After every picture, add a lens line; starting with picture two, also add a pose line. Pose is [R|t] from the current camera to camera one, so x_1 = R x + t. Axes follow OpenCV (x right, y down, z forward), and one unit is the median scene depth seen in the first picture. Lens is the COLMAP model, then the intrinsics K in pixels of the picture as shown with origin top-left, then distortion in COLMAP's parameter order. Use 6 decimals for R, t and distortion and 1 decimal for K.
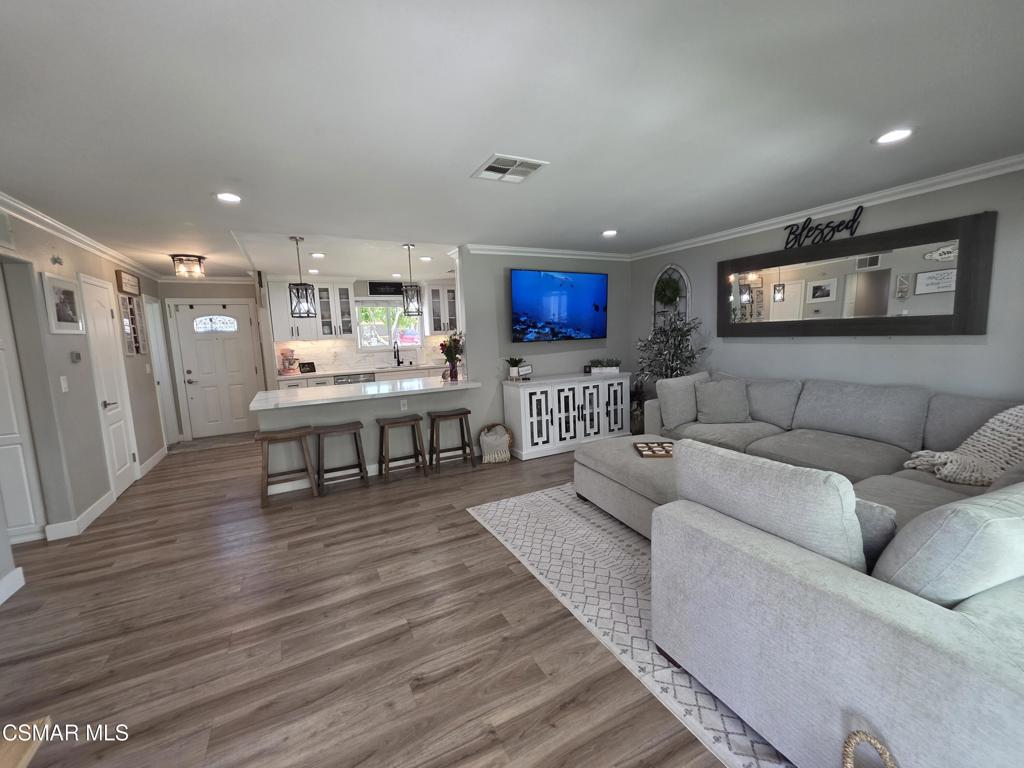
lens RADIAL K [[413.6, 0, 512.0], [0, 413.6, 384.0], [0, 0, 1]] dist [0.000008, -0.000158]
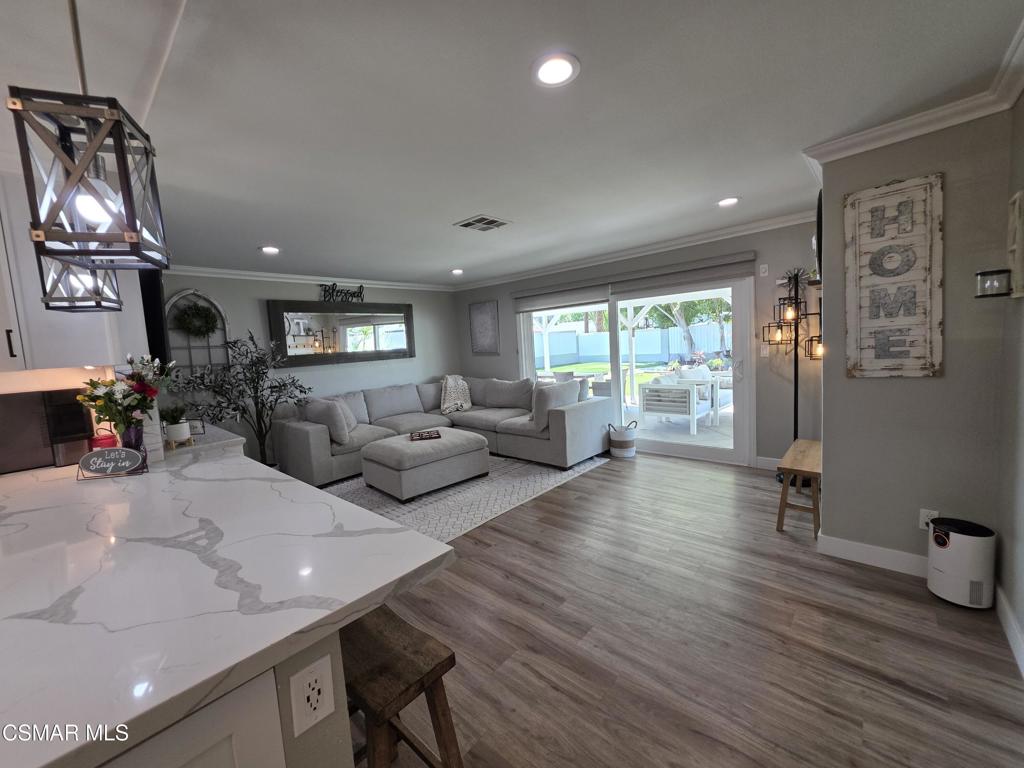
lens RADIAL K [[413.6, 0, 512.0], [0, 413.6, 384.0], [0, 0, 1]] dist [0.000008, -0.000158]
pose [[-0.354373, -0.032948, 0.934523, -1.104321], [0.188097, 0.976441, 0.105752, -0.108345], [-0.915991, 0.213256, -0.339827, 1.234670]]
